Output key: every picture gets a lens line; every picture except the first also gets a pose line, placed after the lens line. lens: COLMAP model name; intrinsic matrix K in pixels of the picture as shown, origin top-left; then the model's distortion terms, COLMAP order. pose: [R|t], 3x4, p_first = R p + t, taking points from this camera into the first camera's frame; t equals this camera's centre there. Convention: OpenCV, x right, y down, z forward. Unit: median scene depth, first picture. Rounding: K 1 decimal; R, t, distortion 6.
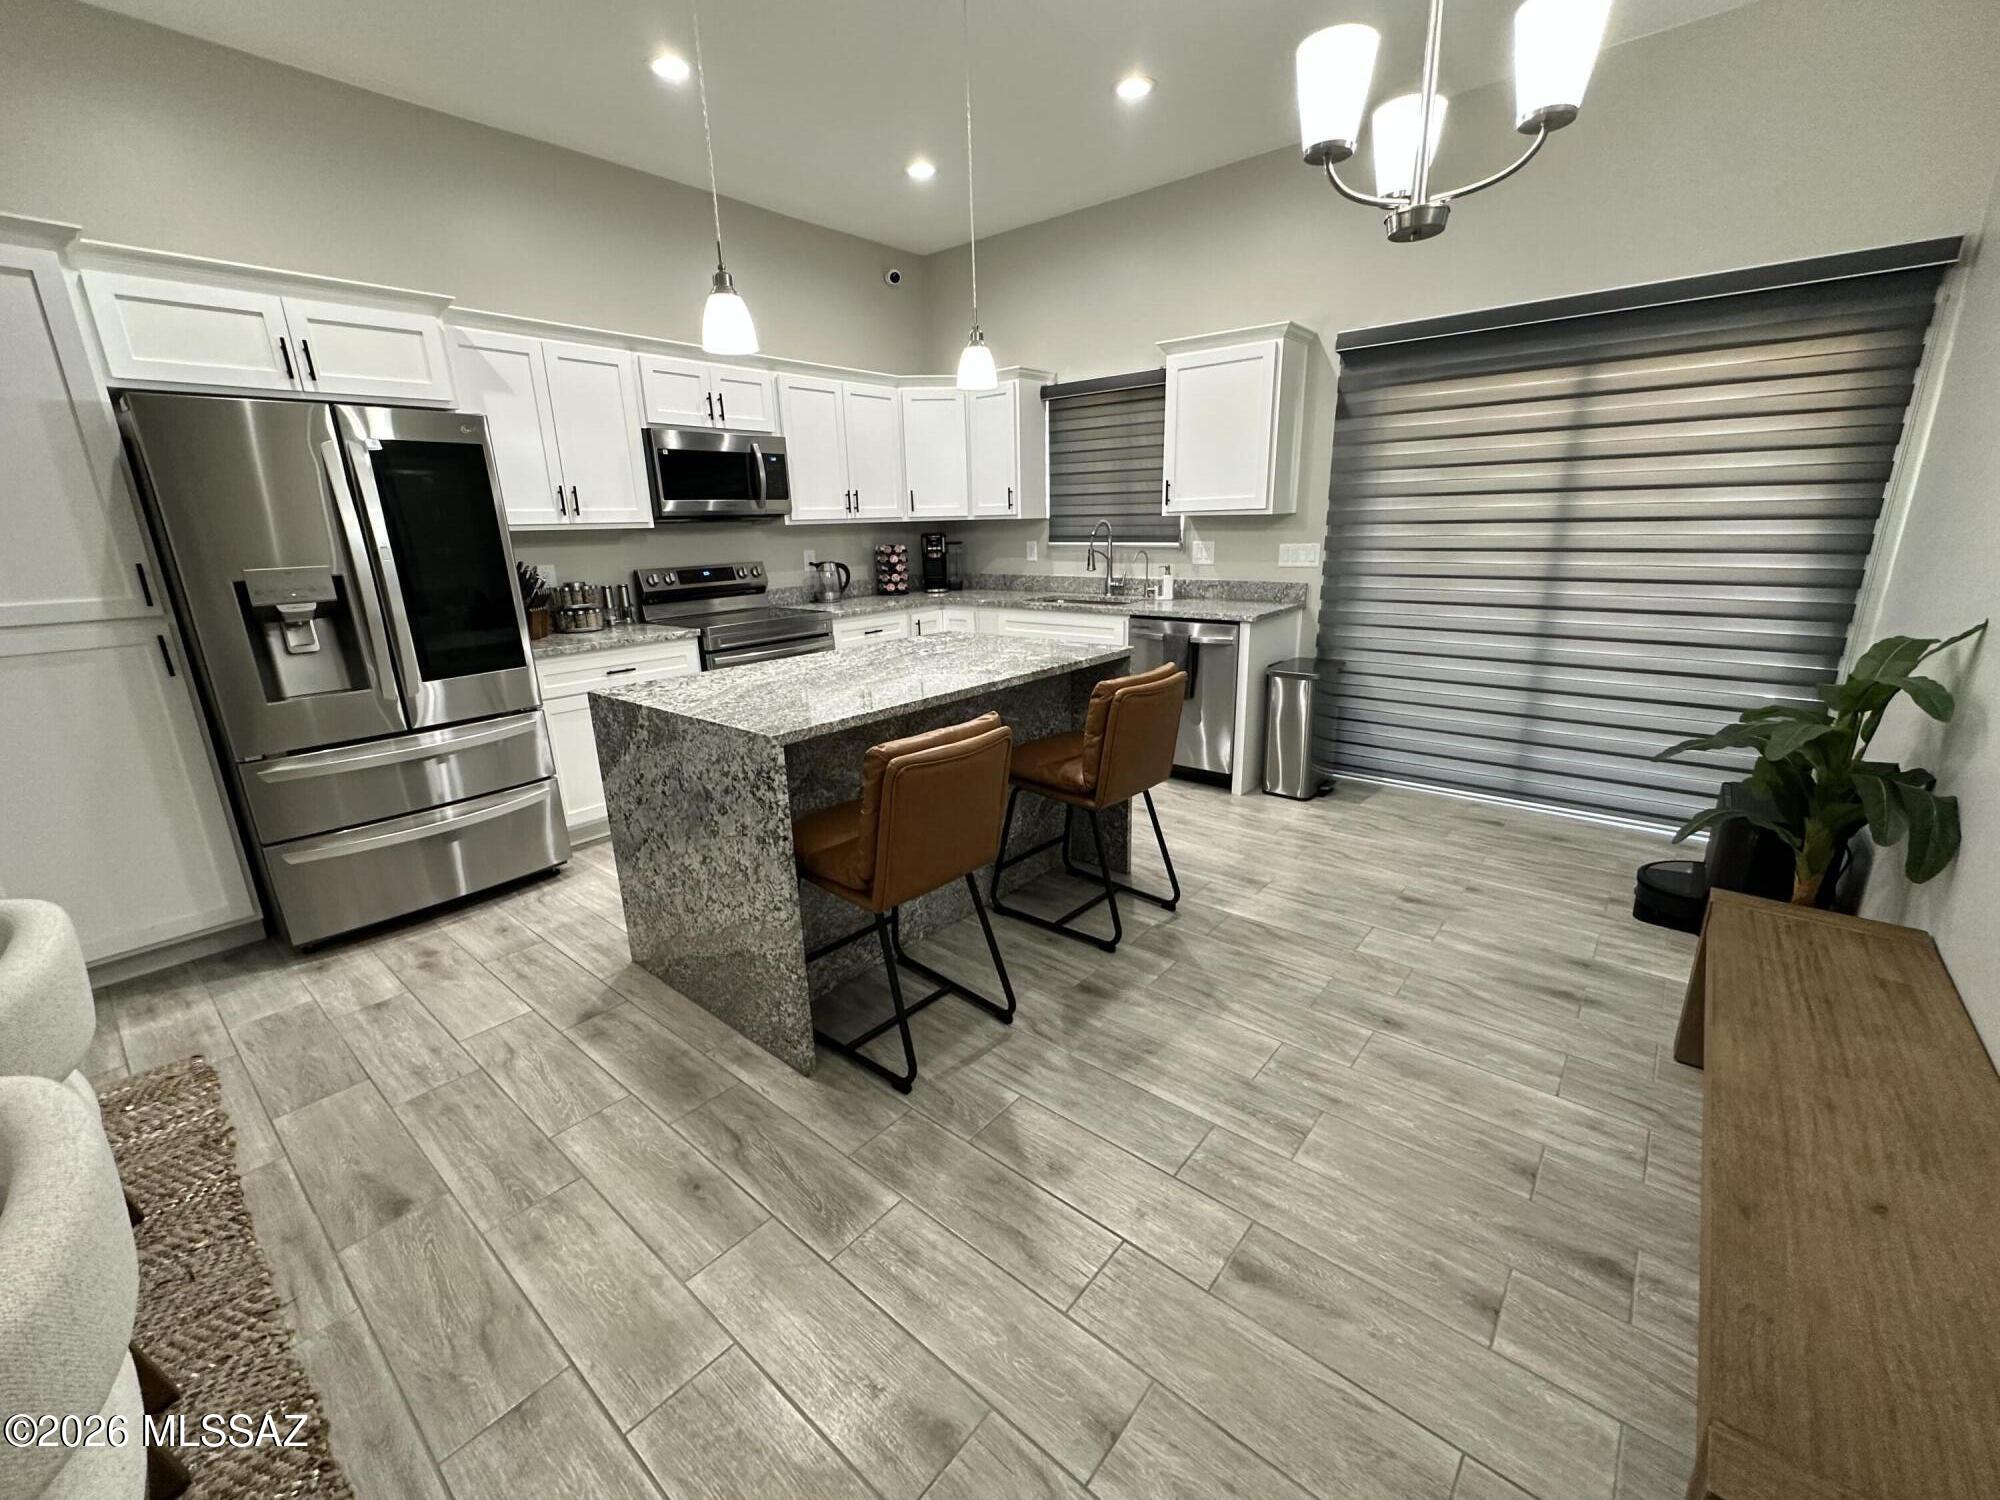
lens RADIAL K [[815.0, 0, 1001.1], [0, 815.0, 750.5], [0, 0, 1]] dist [0.000081, -0.000081]
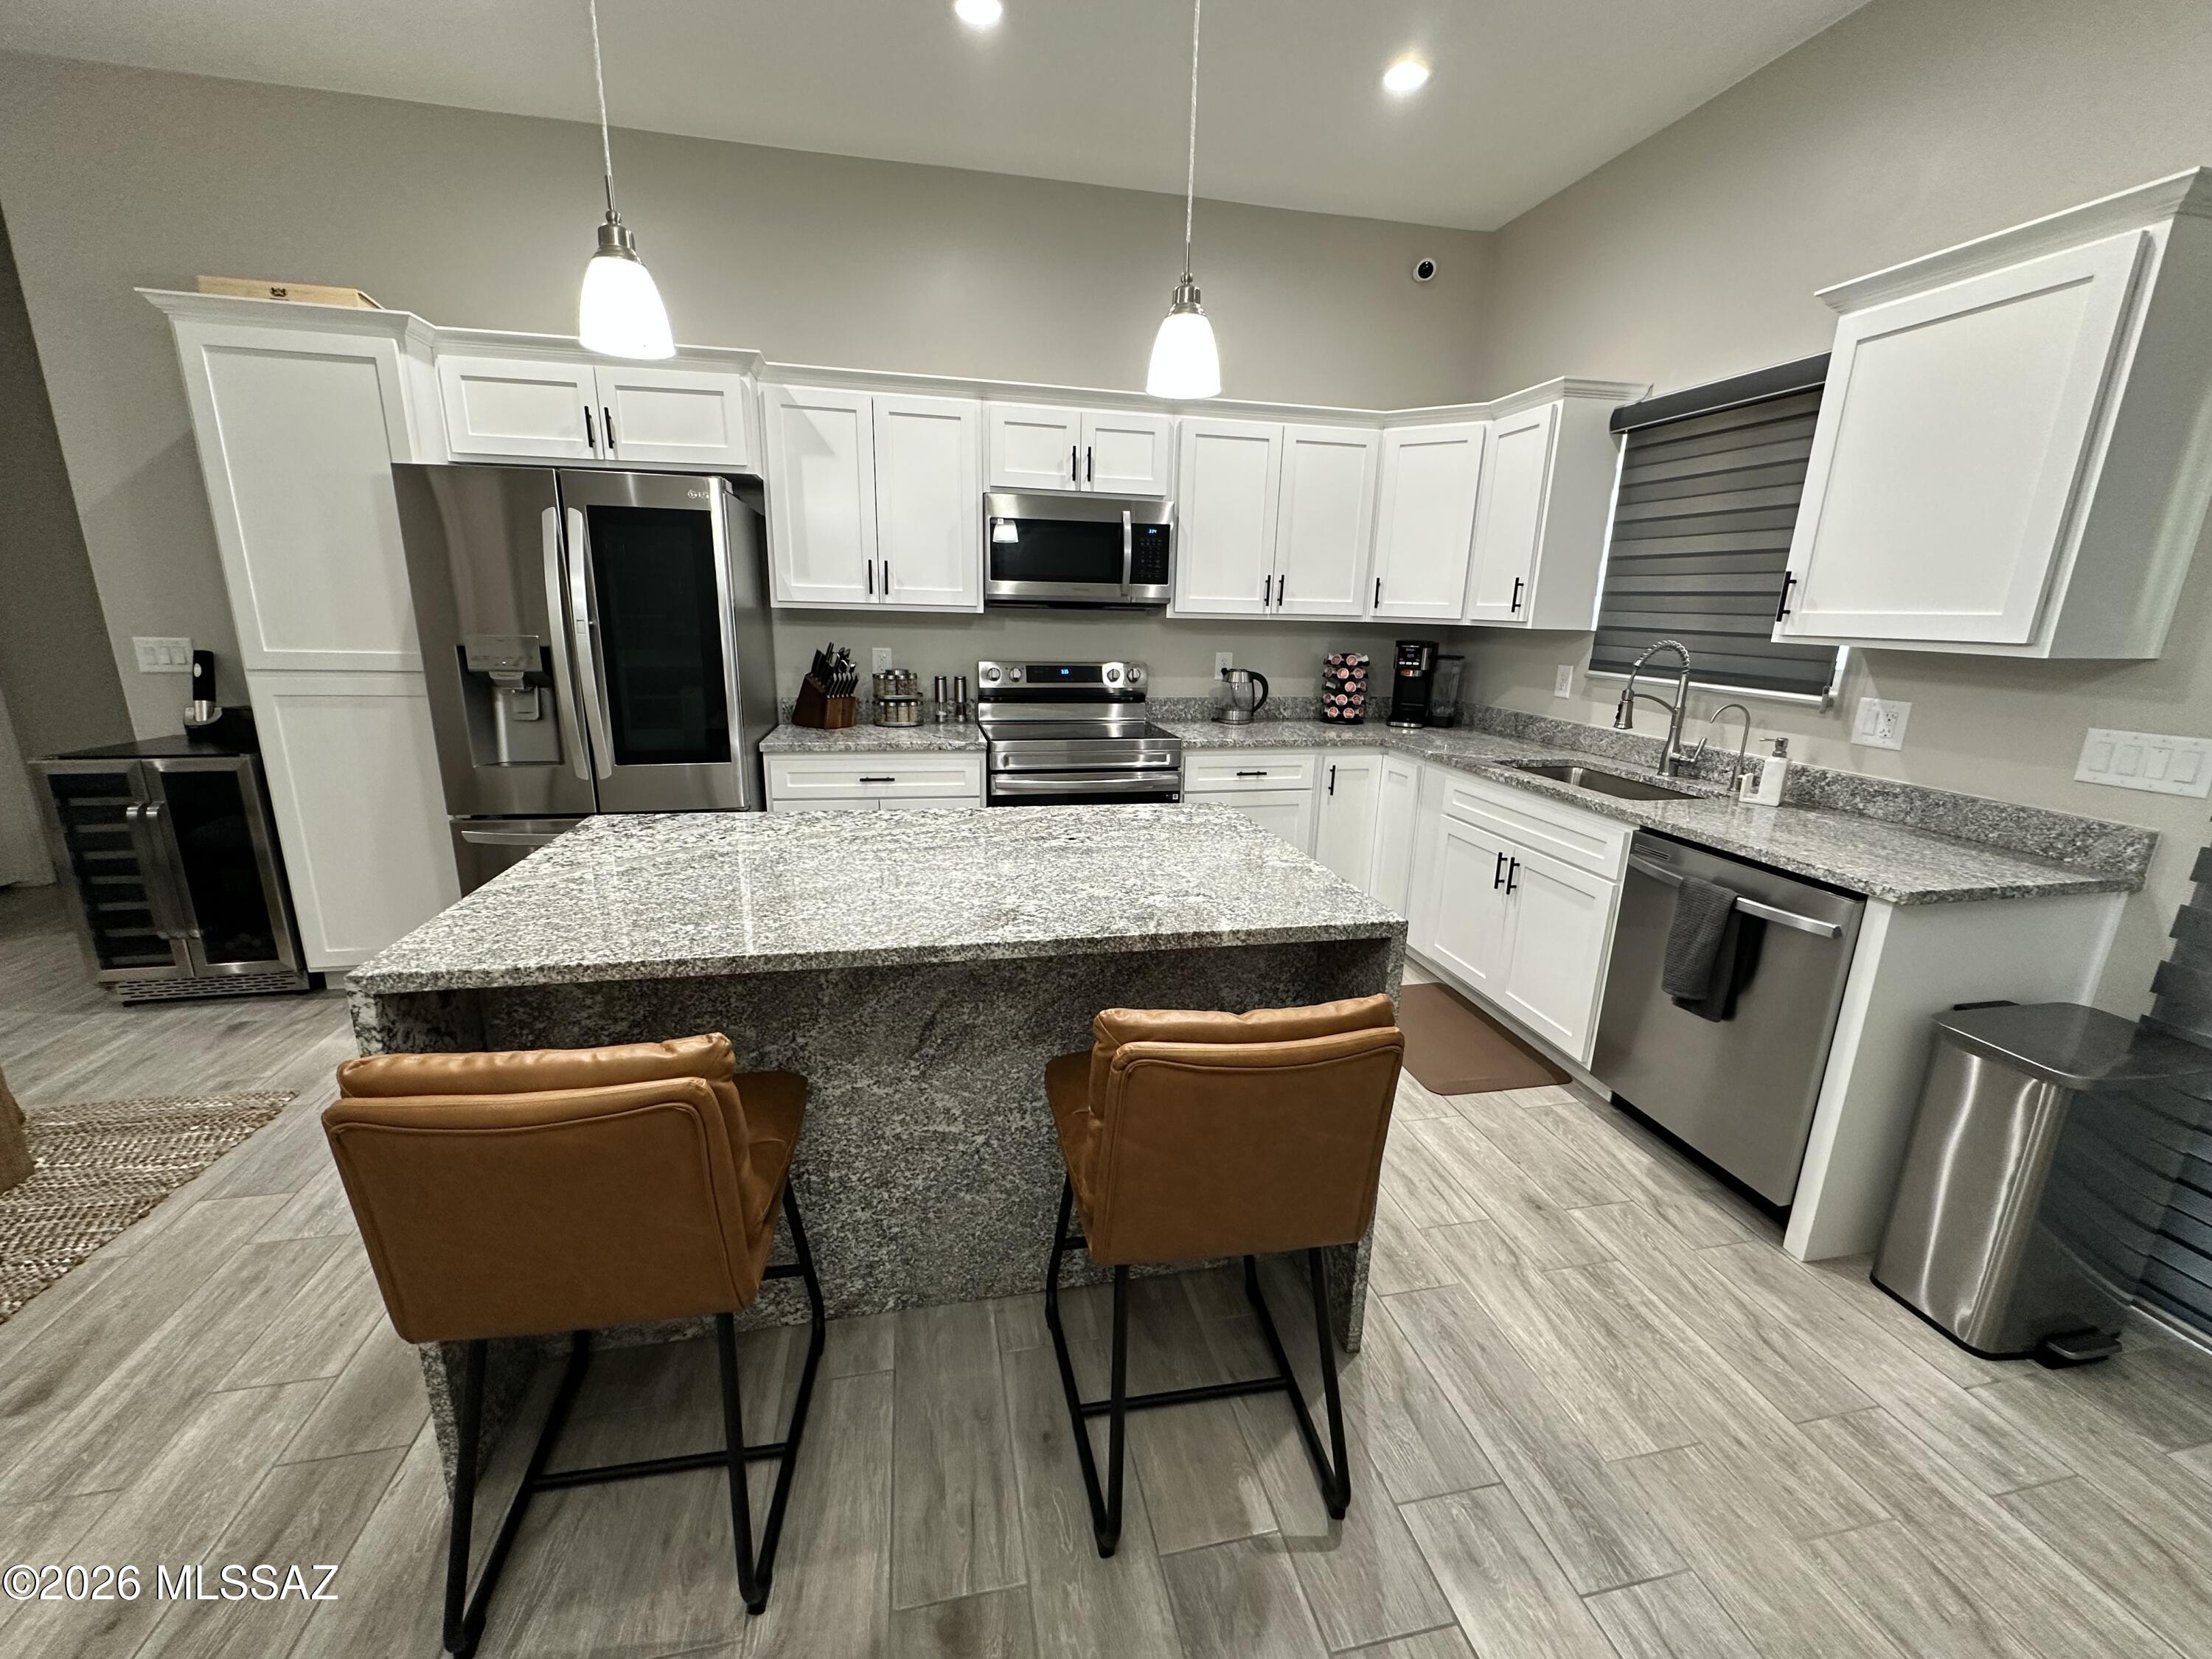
lens RADIAL K [[880.3, 0, 1106.0], [0, 880.3, 829.5], [0, 0, 1]] dist [0.000272, 0.000167]
pose [[0.787109, 0.196414, -0.584706, 0.217849], [-0.211080, 0.976484, 0.043871, -0.114450], [0.579573, 0.088889, 0.810058, 0.339382]]
